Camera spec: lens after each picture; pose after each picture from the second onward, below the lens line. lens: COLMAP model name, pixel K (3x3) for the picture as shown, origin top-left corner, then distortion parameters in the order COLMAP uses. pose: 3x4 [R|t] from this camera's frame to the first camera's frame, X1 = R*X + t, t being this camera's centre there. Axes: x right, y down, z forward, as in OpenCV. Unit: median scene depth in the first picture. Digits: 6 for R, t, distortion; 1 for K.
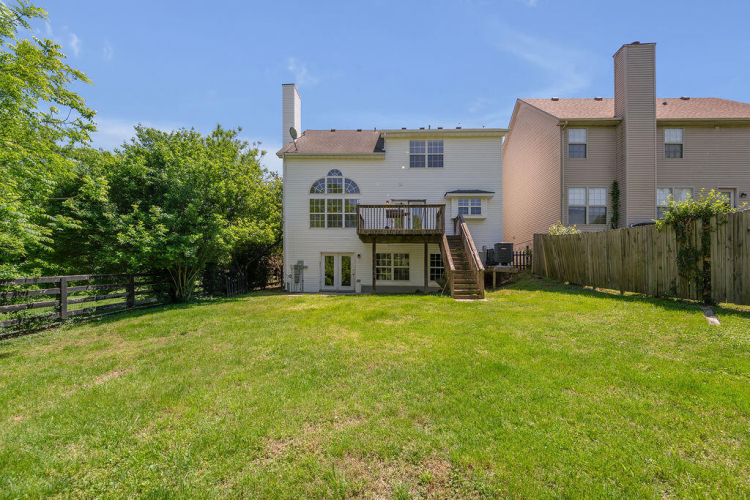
lens RADIAL K [[302.6, 0, 367.8], [0, 302.6, 253.2], [0, 0, 1]] dist [-0.005862, 0.000284]
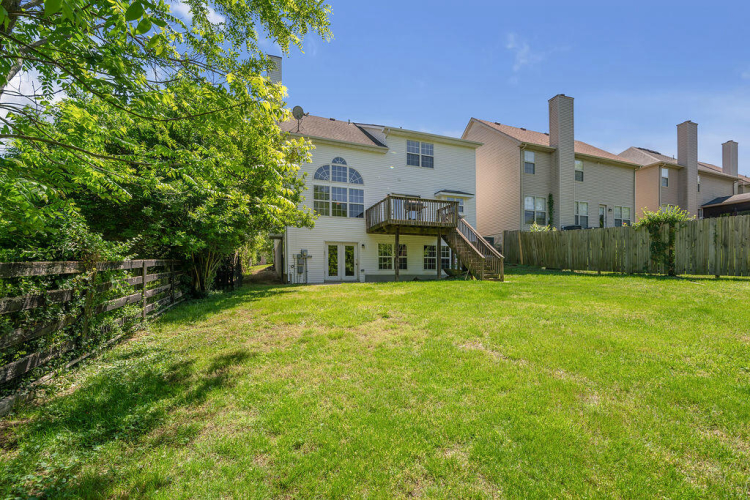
lens RADIAL K [[302.6, 0, 378.4], [0, 302.6, 250.8], [0, 0, 1]] dist [-0.005862, 0.000284]
pose [[0.920617, 0.011906, 0.390286, -0.391067], [-0.015540, 0.999860, 0.006155, 0.019364], [-0.390158, -0.011731, 0.920673, 0.044608]]
